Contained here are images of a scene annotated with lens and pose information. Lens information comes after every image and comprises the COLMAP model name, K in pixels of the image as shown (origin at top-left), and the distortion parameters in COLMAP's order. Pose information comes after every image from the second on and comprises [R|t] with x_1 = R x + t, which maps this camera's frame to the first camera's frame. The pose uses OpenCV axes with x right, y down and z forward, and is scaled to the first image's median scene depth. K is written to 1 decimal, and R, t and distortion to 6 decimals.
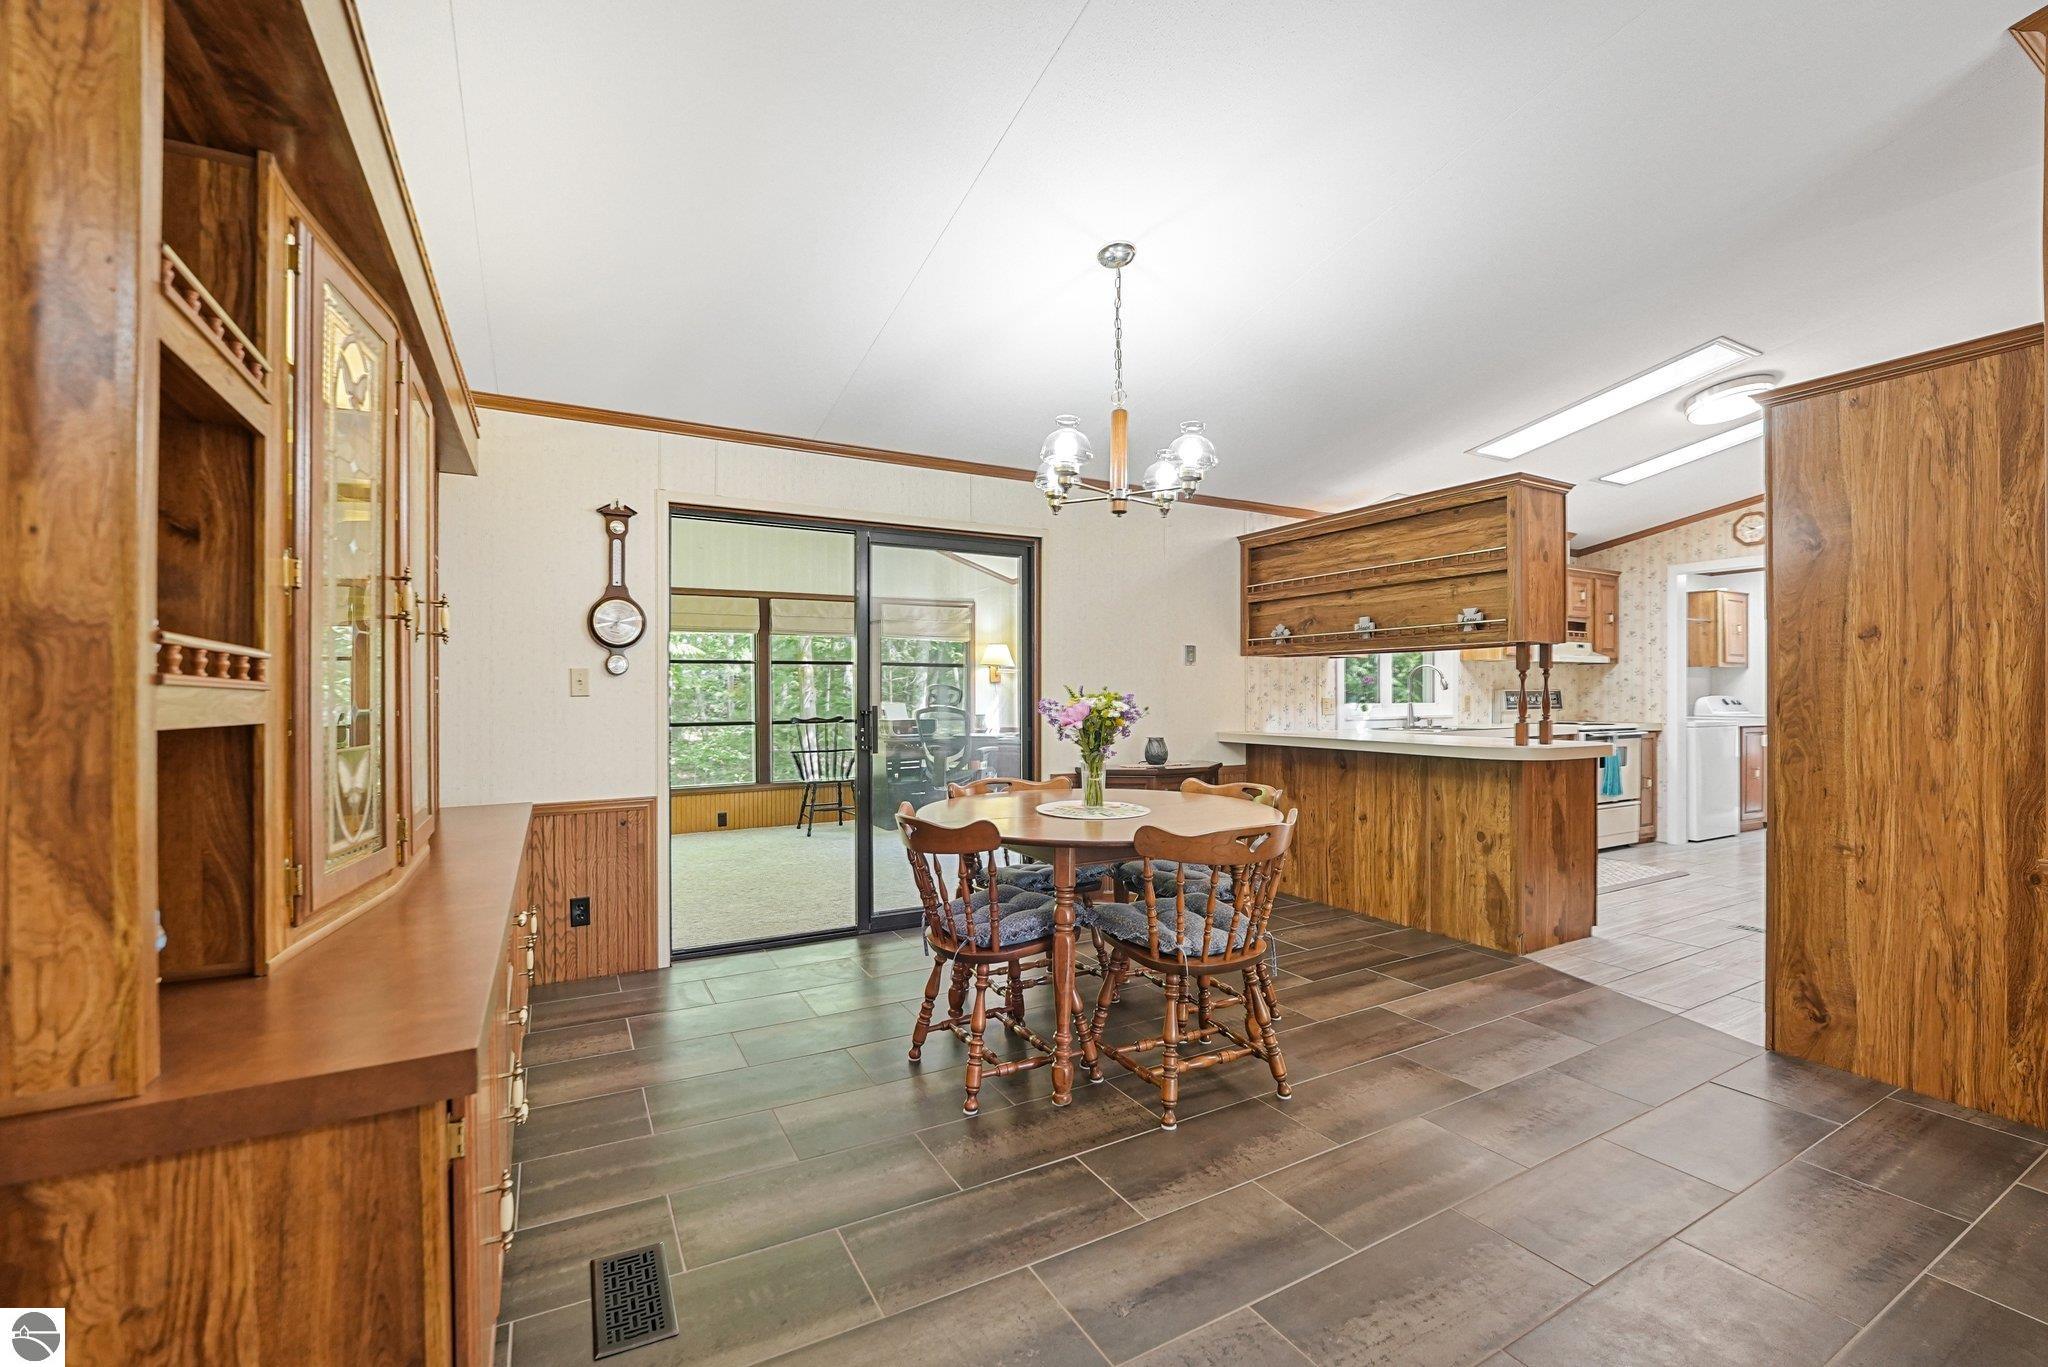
lens RADIAL K [[853.9, 0, 1013.3], [0, 853.9, 692.8], [0, 0, 1]] dist [-0.021865, 0.000127]
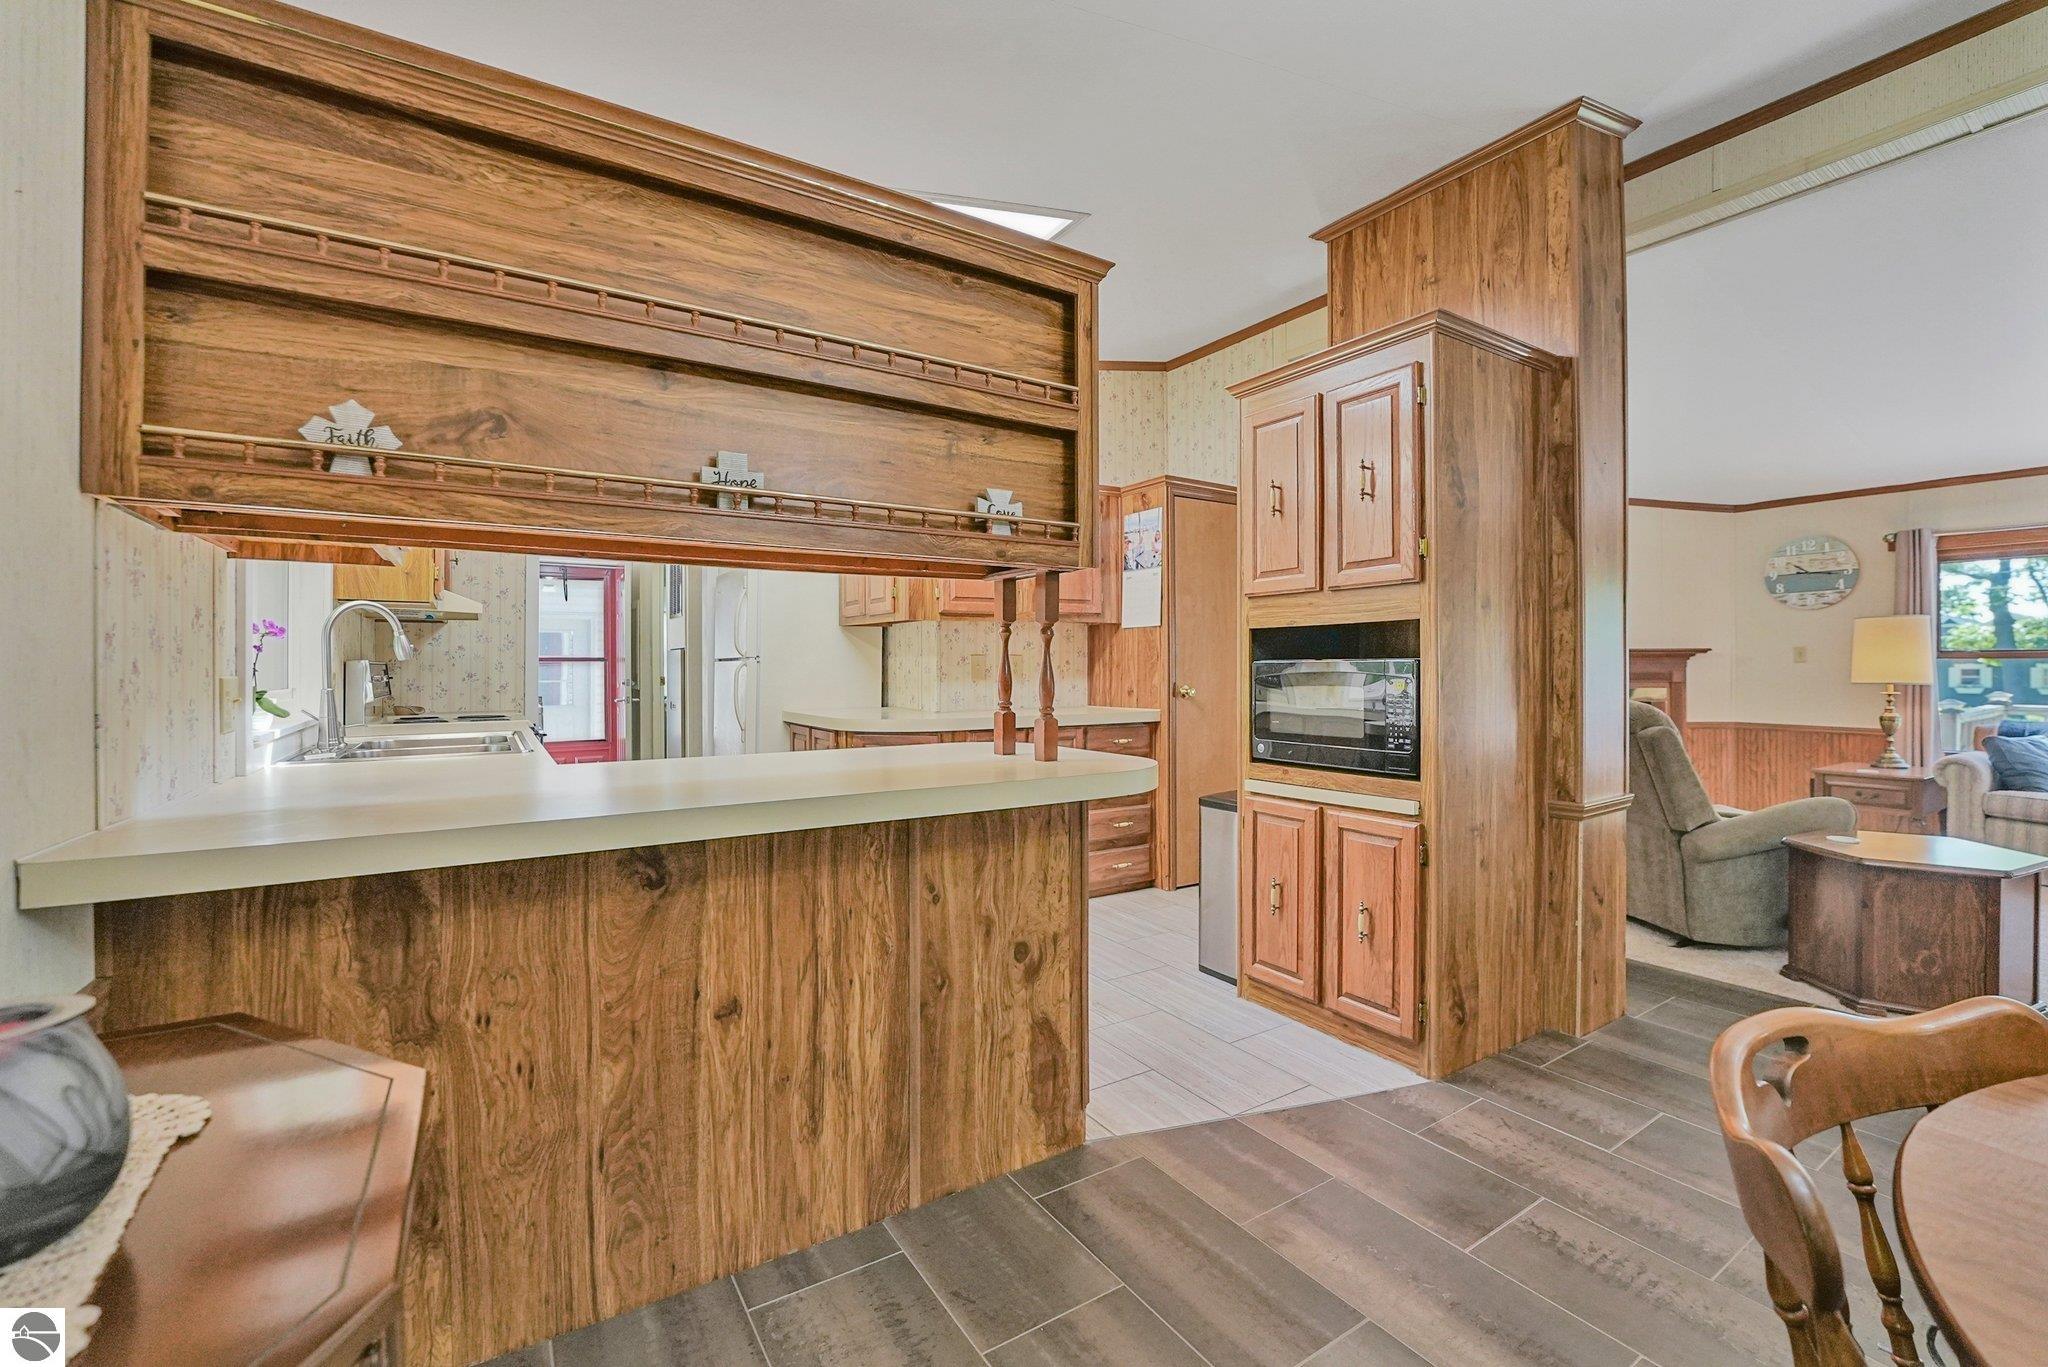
lens RADIAL K [[853.0, 0, 1034.5], [0, 853.0, 668.5], [0, 0, 1]] dist [-0.031281, 0.004691]
pose [[-0.075047, 0.001691, 0.997179, 0.047907], [0.000677, 0.999998, -0.001645, 0.003403], [-0.997180, 0.000551, -0.075048, 0.955089]]
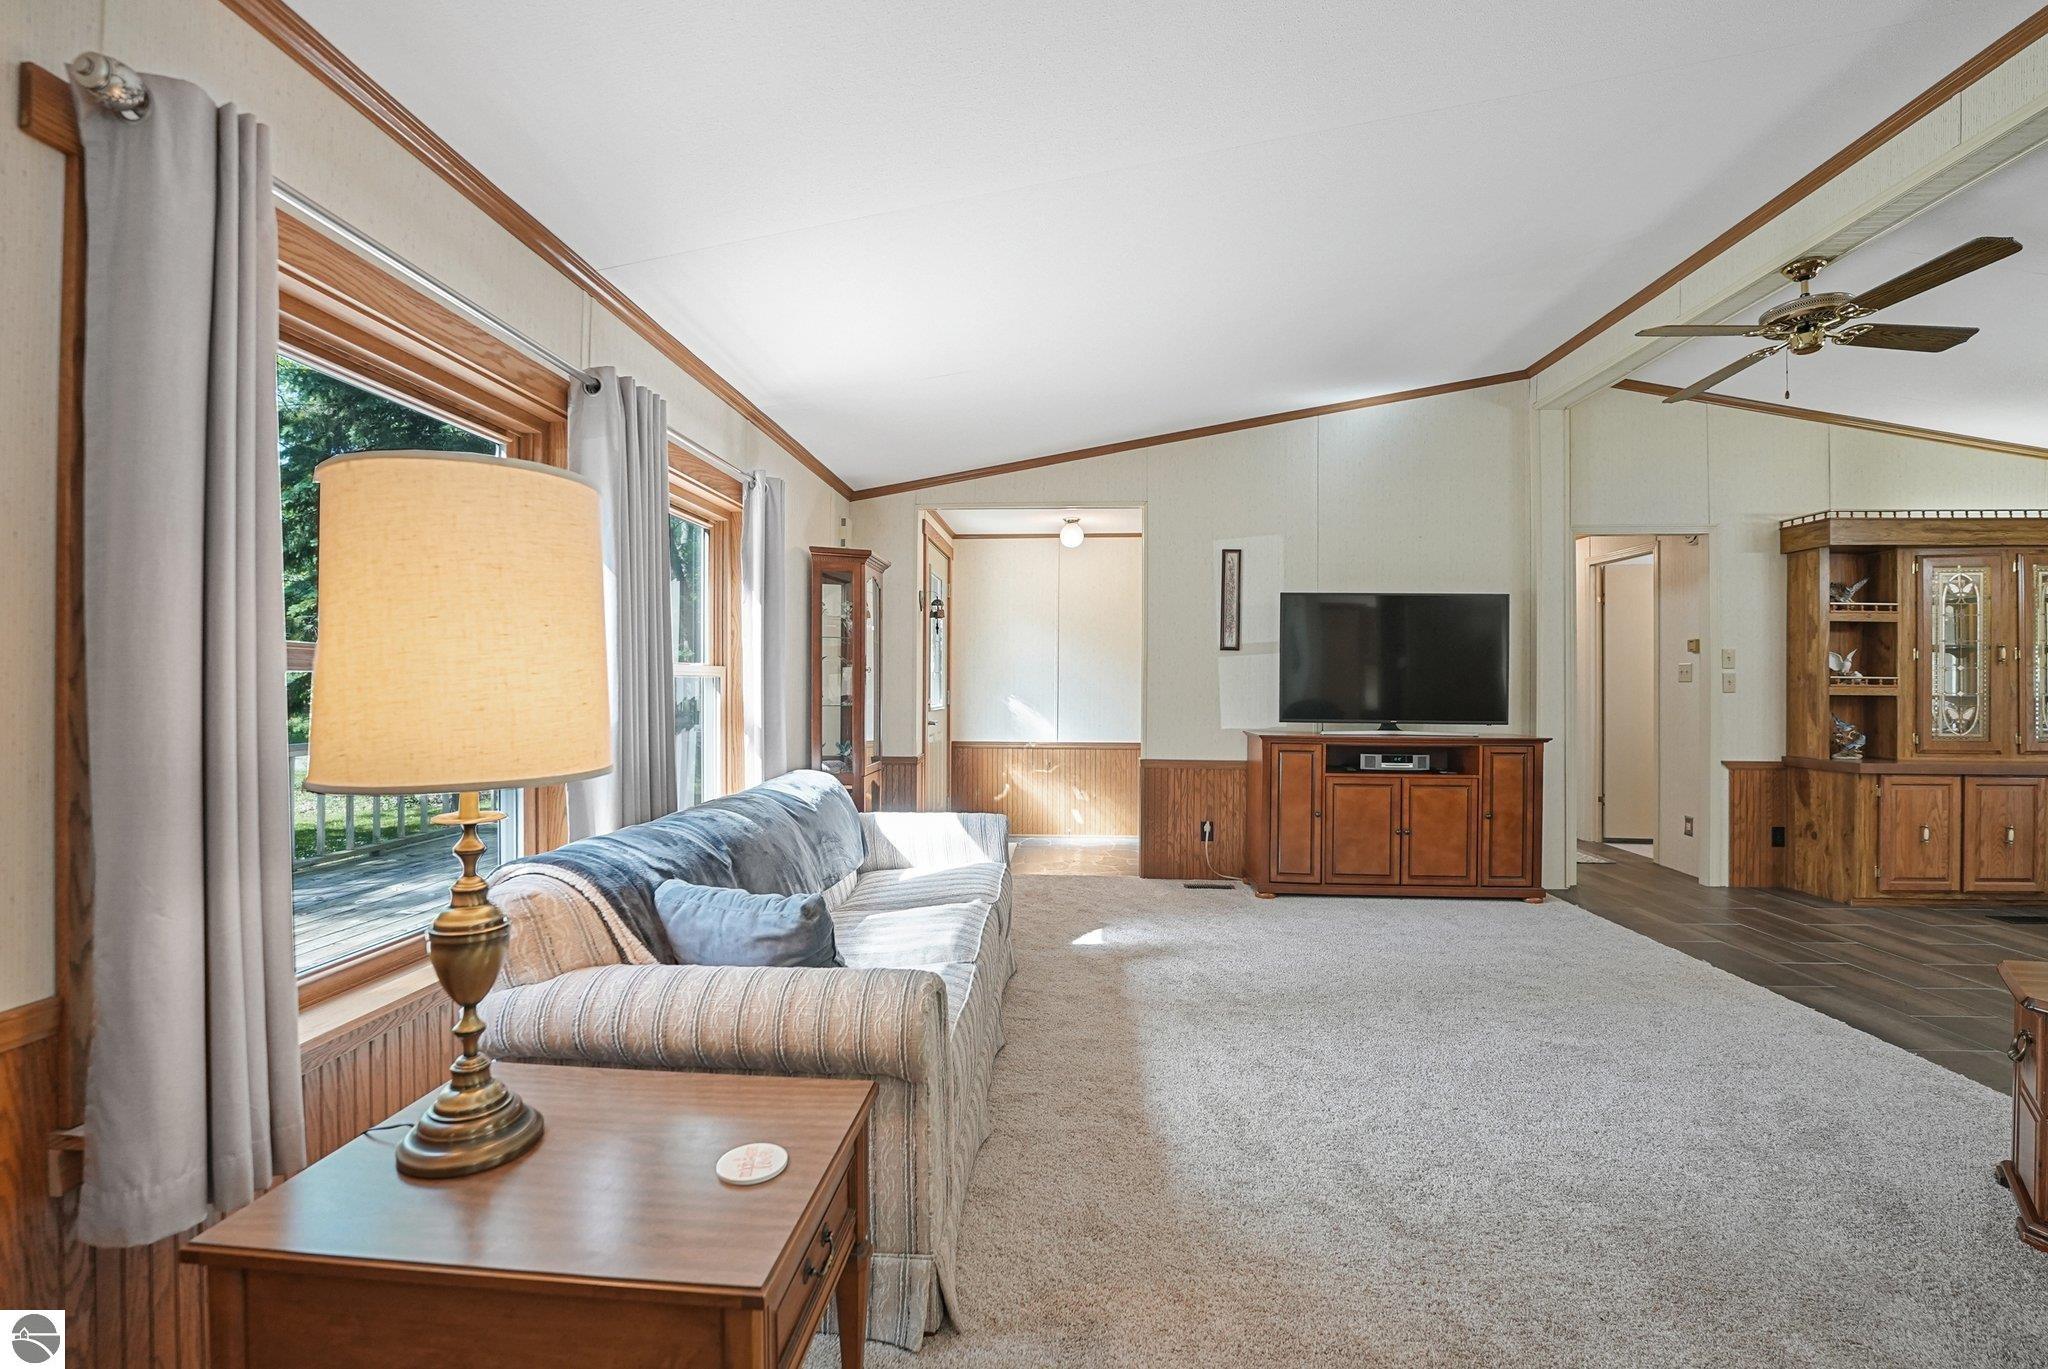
lens RADIAL K [[879.3, 0, 1029.2], [0, 879.3, 684.4], [0, 0, 1]] dist [-0.037321, 0.011140]
pose [[-0.534401, 0.002795, -0.845226, 1.323704], [0.000501, 0.999995, 0.002990, -0.008515], [0.845231, 0.001174, -0.534400, -0.083877]]
